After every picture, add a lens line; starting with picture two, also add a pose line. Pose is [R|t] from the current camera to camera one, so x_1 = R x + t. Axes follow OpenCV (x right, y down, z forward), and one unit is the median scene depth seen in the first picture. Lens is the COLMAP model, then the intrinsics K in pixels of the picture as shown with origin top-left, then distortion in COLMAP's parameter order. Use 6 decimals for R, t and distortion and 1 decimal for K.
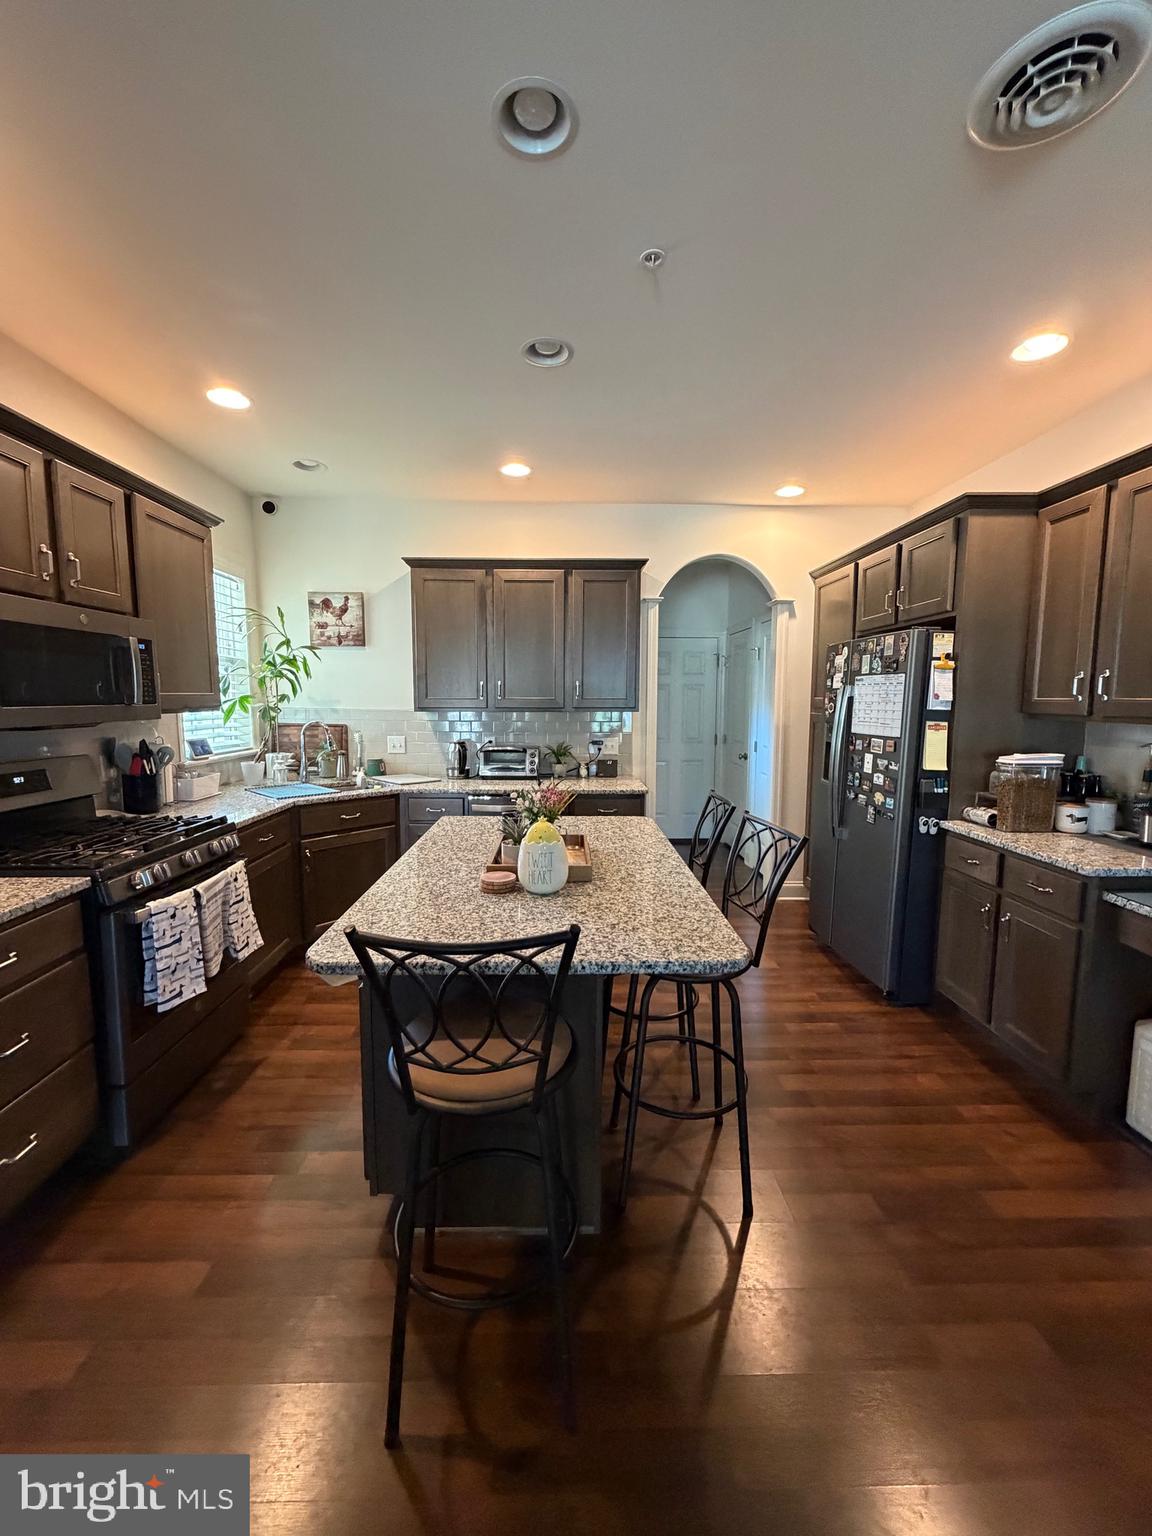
lens RADIAL K [[613.3, 0, 579.6], [0, 613.3, 762.6], [0, 0, 1]] dist [-0.001468, 0.000381]
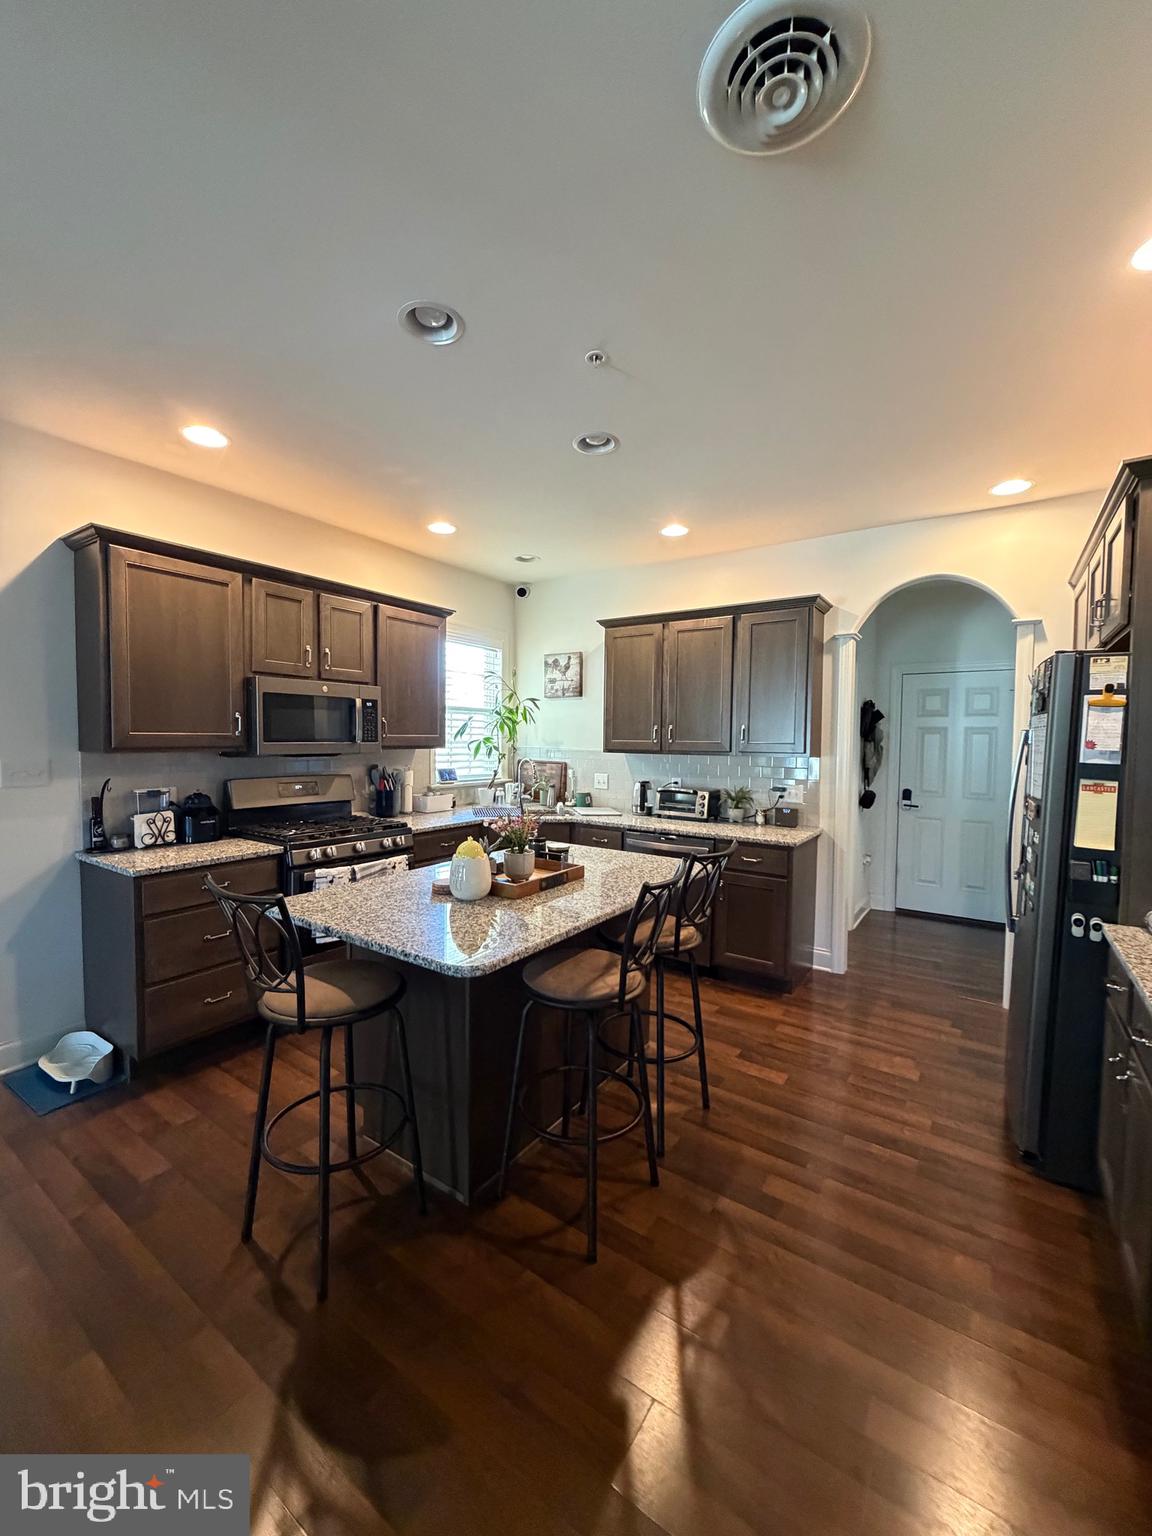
lens RADIAL K [[613.3, 0, 576.5], [0, 613.3, 762.3], [0, 0, 1]] dist [-0.001468, 0.000381]
pose [[0.810197, 0.030688, -0.585354, 0.474515], [-0.072273, 0.996239, -0.047804, -0.009508], [0.581685, 0.081036, 0.809367, 0.070782]]
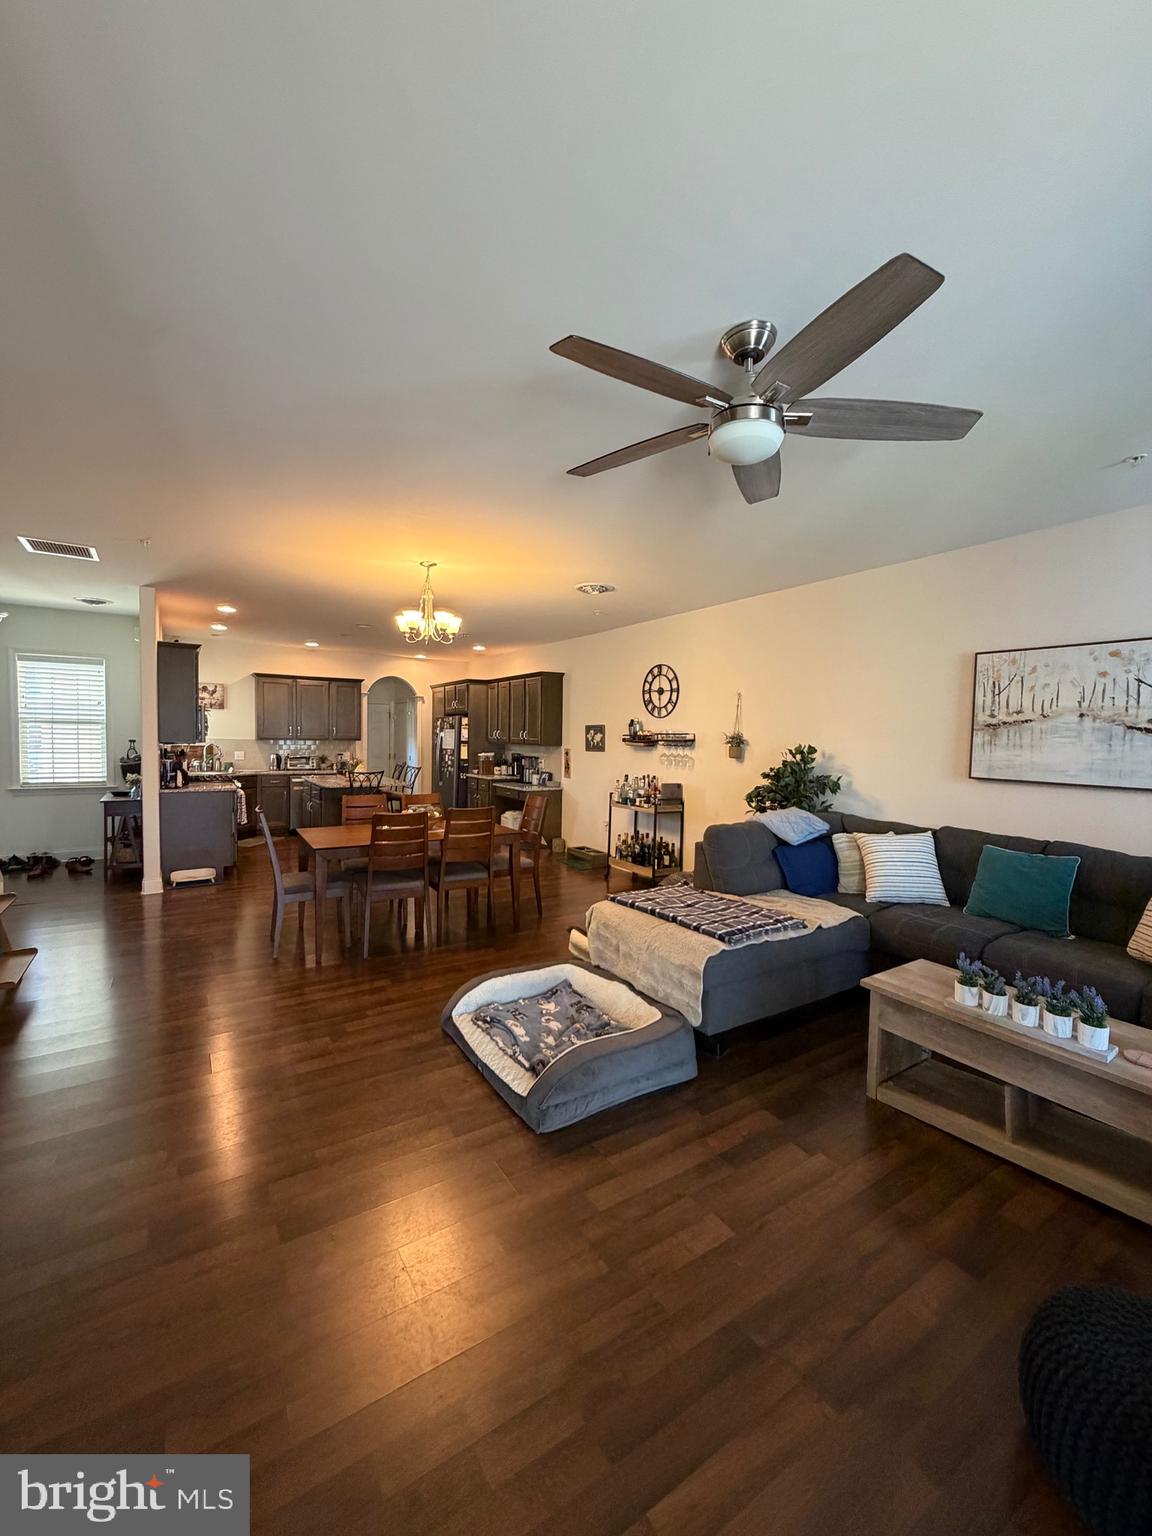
lens RADIAL K [[613.3, 0, 577.4], [0, 613.3, 766.3], [0, 0, 1]] dist [-0.001468, 0.000381]
pose [[0.855369, -0.012276, 0.517874, -0.571712], [0.039946, 0.998305, -0.042315, 0.203708], [-0.516477, 0.056882, 0.854410, -2.002730]]
